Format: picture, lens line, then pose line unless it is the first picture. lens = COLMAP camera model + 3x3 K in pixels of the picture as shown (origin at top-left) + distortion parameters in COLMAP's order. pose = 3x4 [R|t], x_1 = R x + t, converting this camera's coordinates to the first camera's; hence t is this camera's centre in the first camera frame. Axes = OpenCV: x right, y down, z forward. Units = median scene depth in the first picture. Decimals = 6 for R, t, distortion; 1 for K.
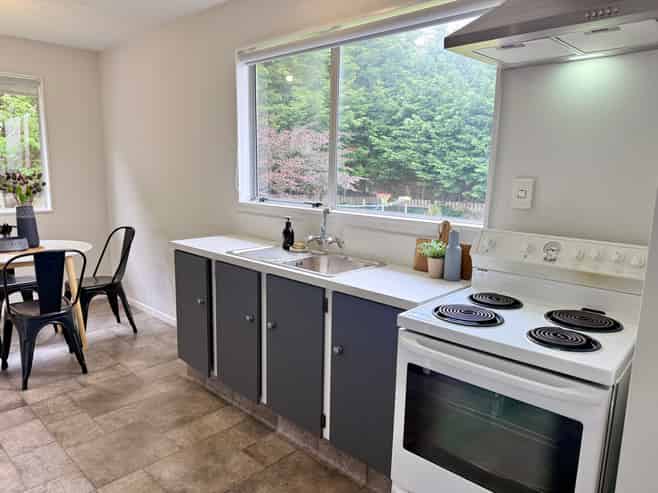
lens RADIAL K [[452.5, 0, 329.0], [0, 452.5, 246.5], [0, 0, 1]] dist [0.074430, -0.107160]
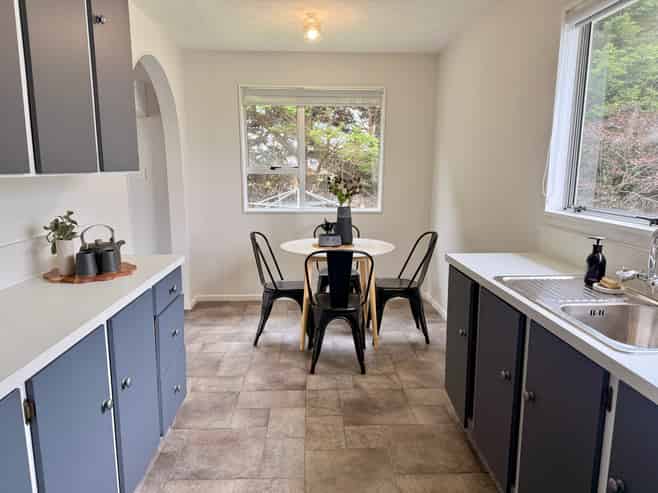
lens RADIAL K [[452.5, 0, 329.0], [0, 452.5, 246.5], [0, 0, 1]] dist [0.074430, -0.107160]
pose [[0.723077, 0.100343, -0.683441, 0.074285], [-0.107471, 0.993687, 0.032190, -0.027494], [0.682356, 0.050175, 0.729296, 0.215183]]
